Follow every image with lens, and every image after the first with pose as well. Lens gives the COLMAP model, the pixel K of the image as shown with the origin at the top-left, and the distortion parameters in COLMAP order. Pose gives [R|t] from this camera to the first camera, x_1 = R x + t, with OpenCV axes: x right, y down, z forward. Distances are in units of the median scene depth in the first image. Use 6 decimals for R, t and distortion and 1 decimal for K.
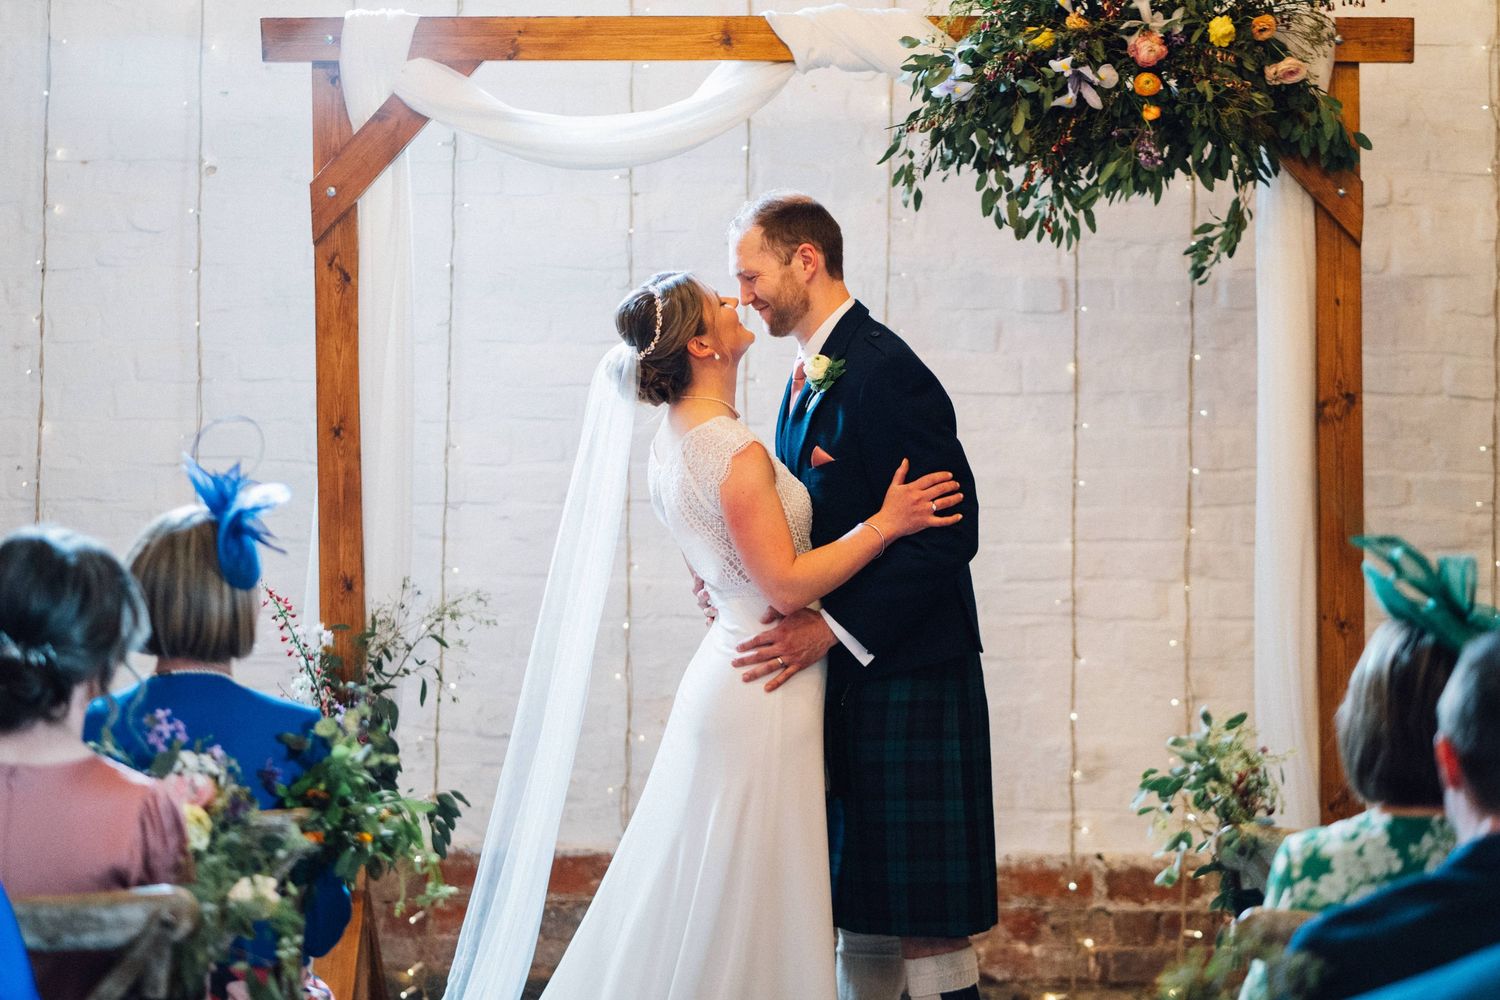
lens RADIAL K [[3669.3, 0, 749.0], [0, 3669.3, 502.0], [0, 0, 1]] dist [0.022149, 0.000000]
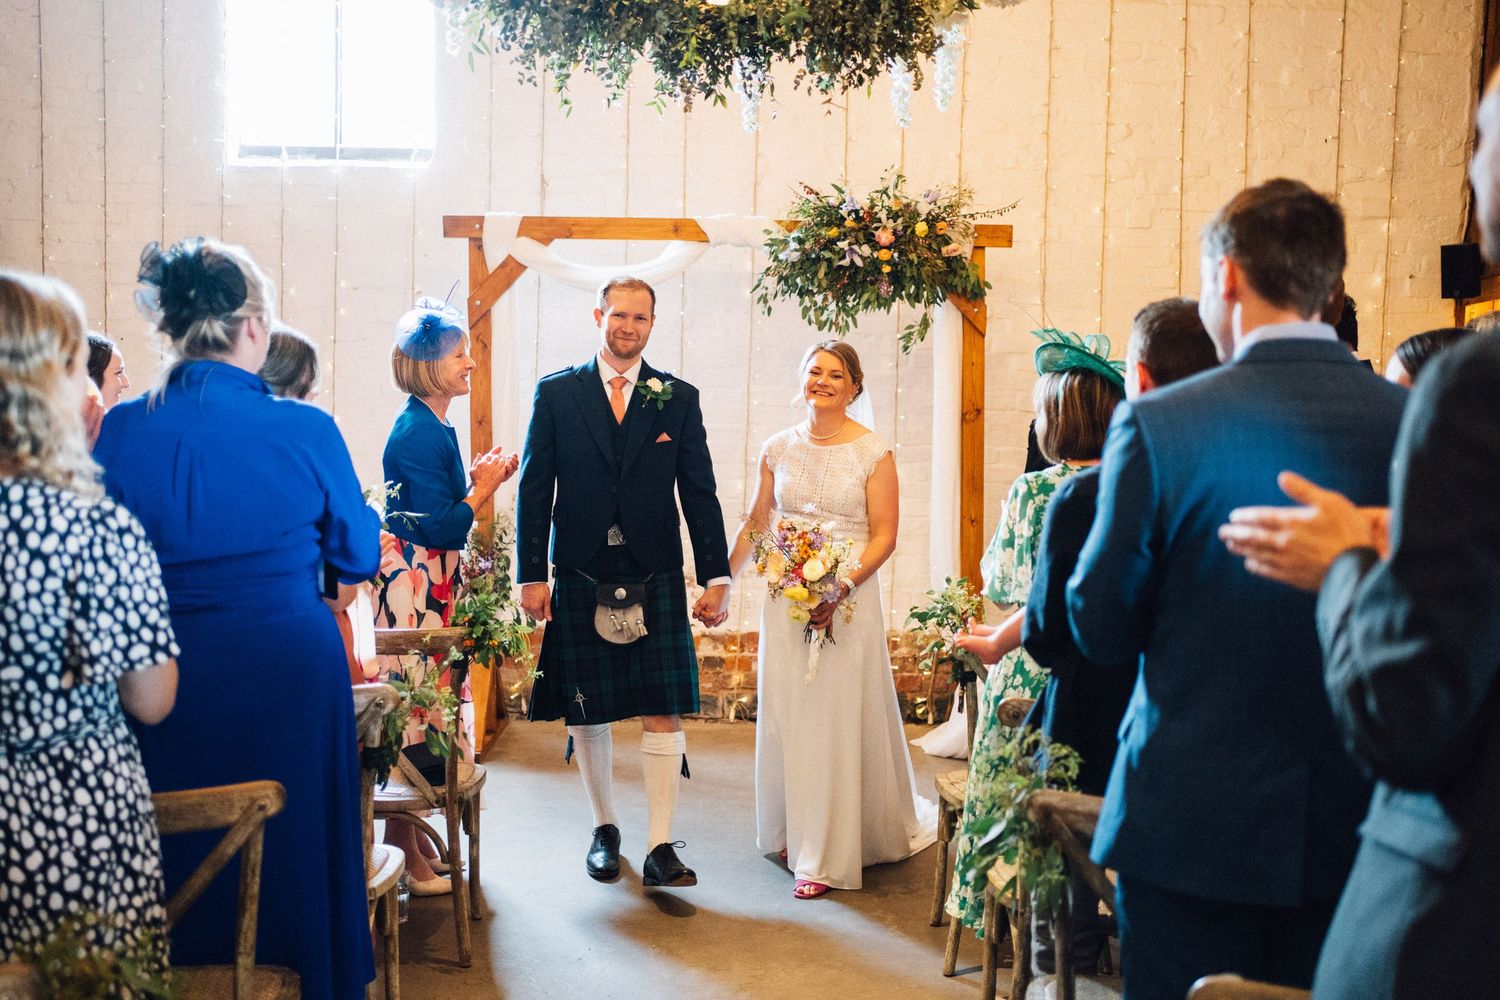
lens RADIAL K [[1546.6, 0, 762.1], [0, 1546.6, 492.9], [0, 0, 1]] dist [0.024608, 0.000000]
pose [[0.997677, 0.006882, 0.067778, -0.015655], [-0.008619, 0.999641, 0.025360, -0.003408], [-0.067579, -0.025885, 0.997378, 0.145029]]
